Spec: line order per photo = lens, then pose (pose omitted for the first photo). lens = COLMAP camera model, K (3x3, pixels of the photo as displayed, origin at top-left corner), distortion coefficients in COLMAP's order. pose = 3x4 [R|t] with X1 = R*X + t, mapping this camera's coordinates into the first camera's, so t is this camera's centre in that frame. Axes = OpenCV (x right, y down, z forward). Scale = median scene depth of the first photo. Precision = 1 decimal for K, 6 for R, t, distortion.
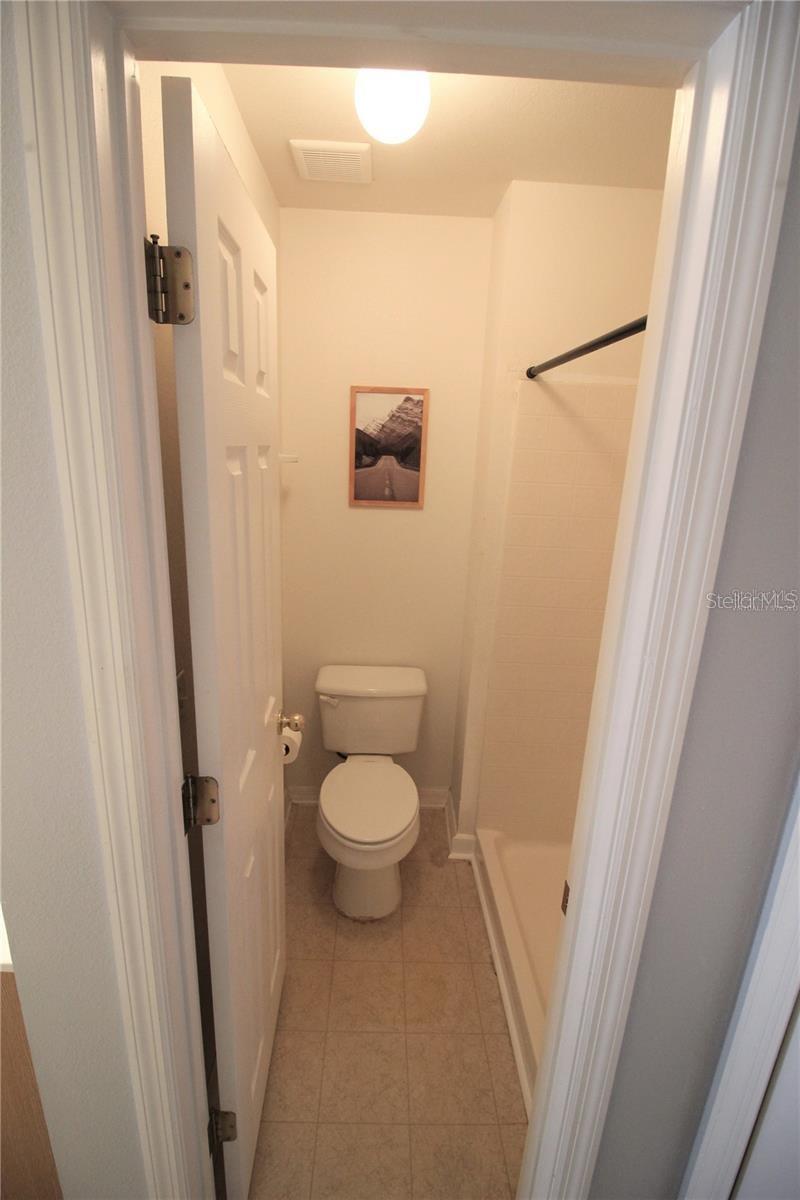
lens RADIAL K [[555.2, 0, 399.2], [0, 555.2, 596.4], [0, 0, 1]] dist [-0.006927, -0.009123]
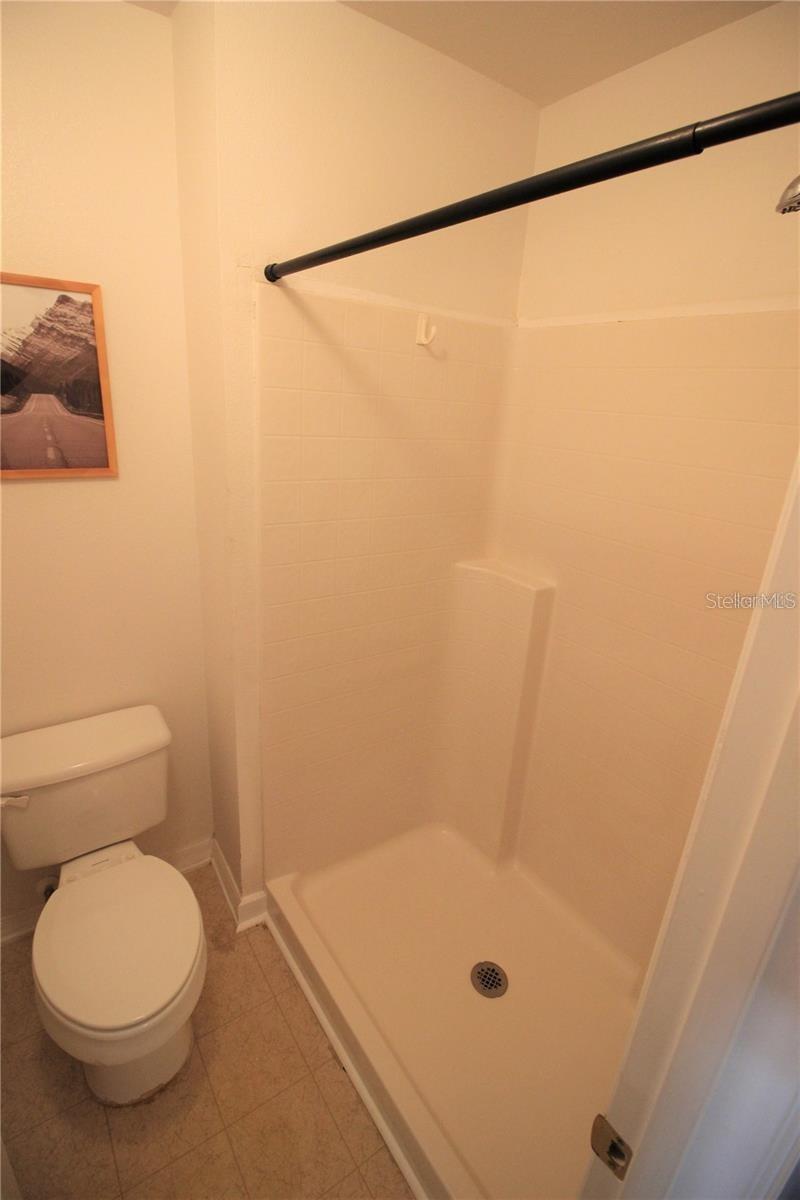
lens RADIAL K [[555.2, 0, 397.0], [0, 555.2, 595.8], [0, 0, 1]] dist [-0.006927, -0.009123]
pose [[0.838443, -0.170221, 0.517725, -0.045845], [0.117767, 0.984116, 0.132842, -0.070518], [-0.532114, -0.050409, 0.845171, 0.271462]]
